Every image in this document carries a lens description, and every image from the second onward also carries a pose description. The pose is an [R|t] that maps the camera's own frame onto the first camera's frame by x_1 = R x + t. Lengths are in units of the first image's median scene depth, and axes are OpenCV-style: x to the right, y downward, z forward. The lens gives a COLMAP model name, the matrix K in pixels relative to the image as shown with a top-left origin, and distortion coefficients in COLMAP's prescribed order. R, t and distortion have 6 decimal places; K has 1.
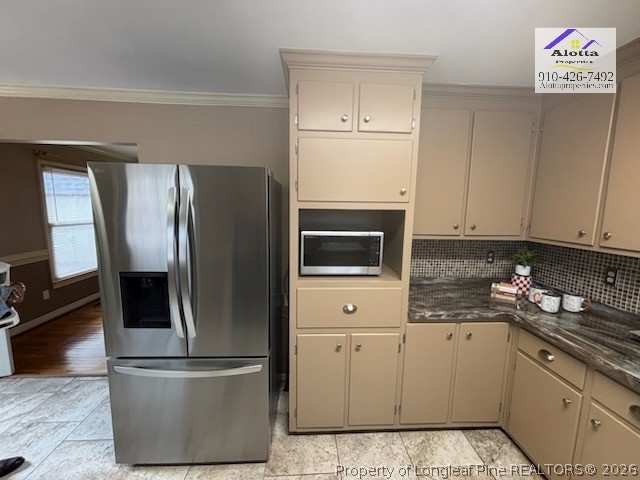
lens RADIAL K [[259.8, 0, 320.2], [0, 259.8, 236.6], [0, 0, 1]] dist [0.012240, -0.003664]
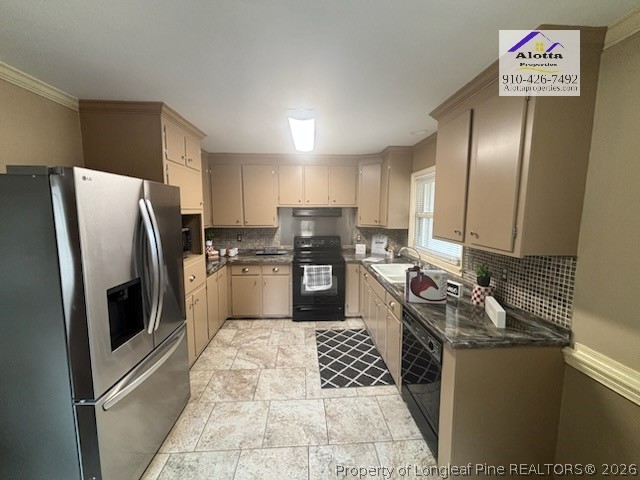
lens RADIAL K [[259.8, 0, 320.0], [0, 259.8, 239.5], [0, 0, 1]] dist [0.012240, -0.003664]
pose [[0.005581, -0.128516, 0.991692, -1.459371], [0.123094, 0.984253, 0.126859, -0.057791], [-0.992379, 0.121364, 0.021313, 0.189982]]
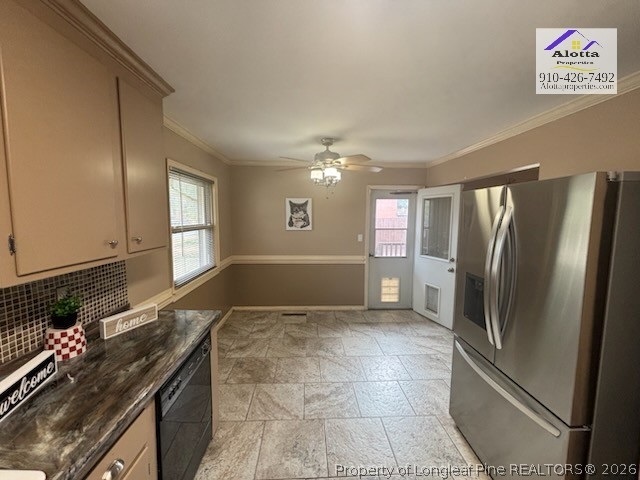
lens RADIAL K [[259.8, 0, 320.1], [0, 259.8, 238.9], [0, 0, 1]] dist [0.012240, -0.003664]
pose [[-0.013961, 0.069357, -0.997494, 0.481331], [-0.135003, 0.988326, 0.070609, -0.021138], [0.990747, 0.135651, -0.004435, 0.219649]]
